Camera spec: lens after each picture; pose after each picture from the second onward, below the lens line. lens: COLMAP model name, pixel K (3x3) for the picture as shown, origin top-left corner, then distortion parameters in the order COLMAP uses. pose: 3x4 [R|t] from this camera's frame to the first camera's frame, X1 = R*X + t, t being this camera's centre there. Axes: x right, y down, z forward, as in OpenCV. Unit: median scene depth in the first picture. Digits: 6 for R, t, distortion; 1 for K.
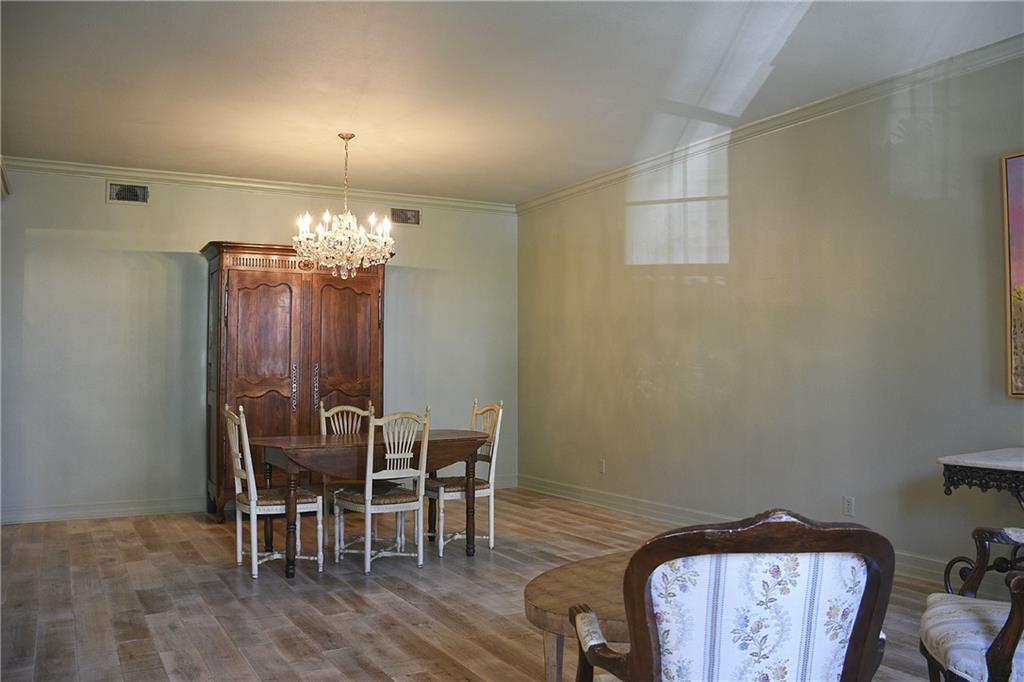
lens RADIAL K [[822.3, 0, 512.0], [0, 822.3, 341.0], [0, 0, 1]] dist [-0.118911, 0.007836]
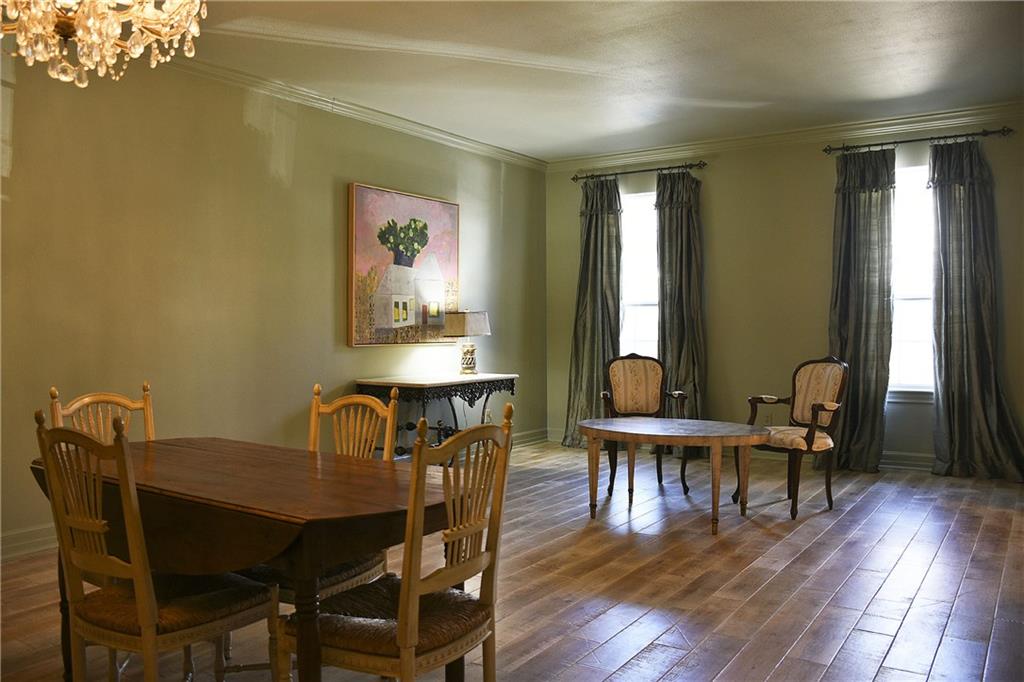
lens RADIAL K [[822.3, 0, 512.0], [0, 822.3, 341.0], [0, 0, 1]] dist [-0.118911, 0.007836]
pose [[-0.441617, -0.007529, 0.897172, -0.829353], [-0.017924, 0.999839, -0.000432, 0.053084], [-0.897025, -0.016272, -0.441681, 1.333341]]
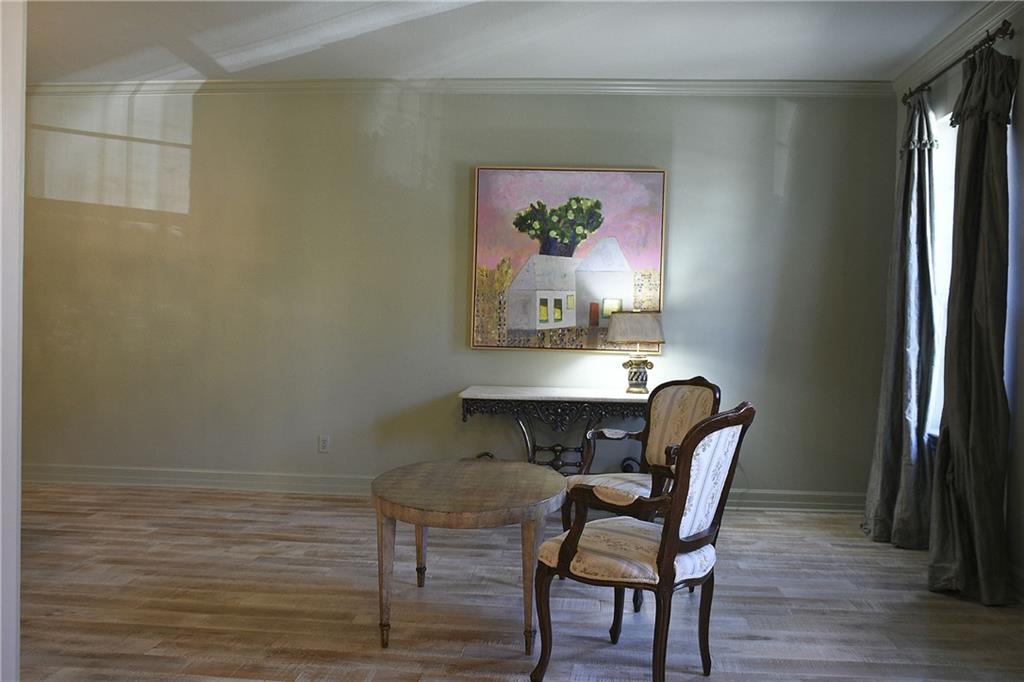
lens RADIAL K [[892.1, 0, 509.4], [0, 892.1, 356.9], [0, 0, 1]] dist [-0.066245, 0.012417]
pose [[0.560485, -0.011666, 0.828082, -0.552889], [-0.049424, 0.997647, 0.047507, 0.009956], [-0.826688, -0.067554, 0.558590, 0.091452]]
